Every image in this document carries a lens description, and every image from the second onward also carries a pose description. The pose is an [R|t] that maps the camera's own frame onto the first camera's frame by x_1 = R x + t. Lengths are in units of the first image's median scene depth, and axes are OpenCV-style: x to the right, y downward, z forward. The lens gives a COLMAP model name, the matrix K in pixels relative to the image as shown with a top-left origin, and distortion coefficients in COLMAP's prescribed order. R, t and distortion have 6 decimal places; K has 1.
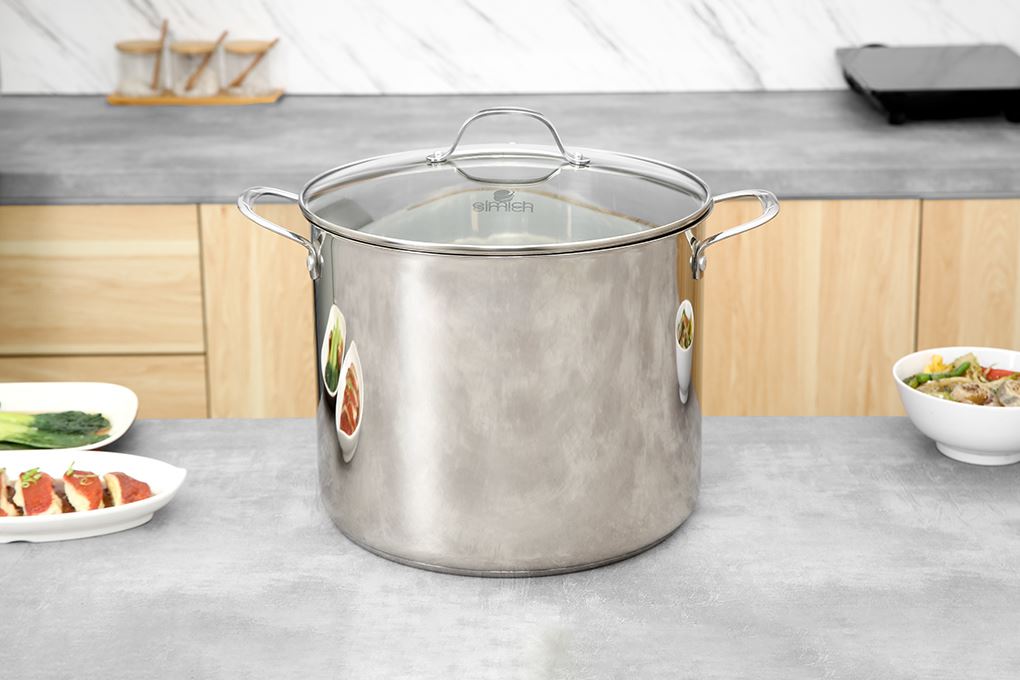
lens RADIAL K [[2007.0, 0, 510.0], [0, 2007.0, 340.0], [0, 0, 1]] dist [0.225977, -0.017949]
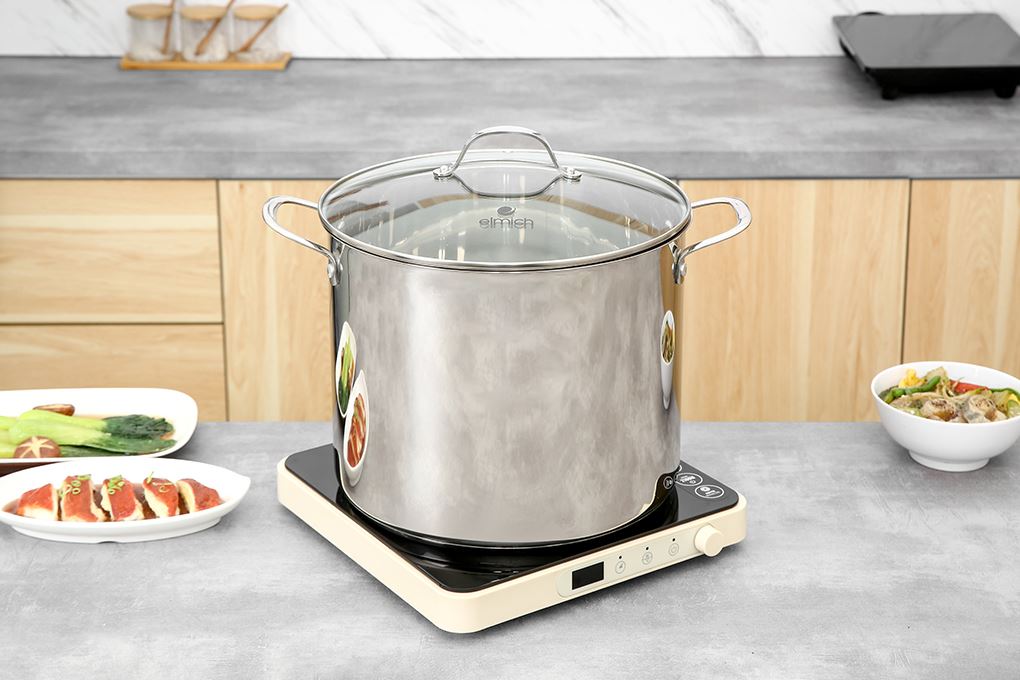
lens RADIAL K [[2115.4, 0, 510.0], [0, 2115.4, 340.0], [0, 0, 1]] dist [0.209345, 0.007979]
pose [[0.999961, 0.004319, 0.007639, -0.011629], [-0.004649, 0.999032, 0.043737, -0.034296], [-0.007443, -0.043771, 0.999014, -0.100633]]
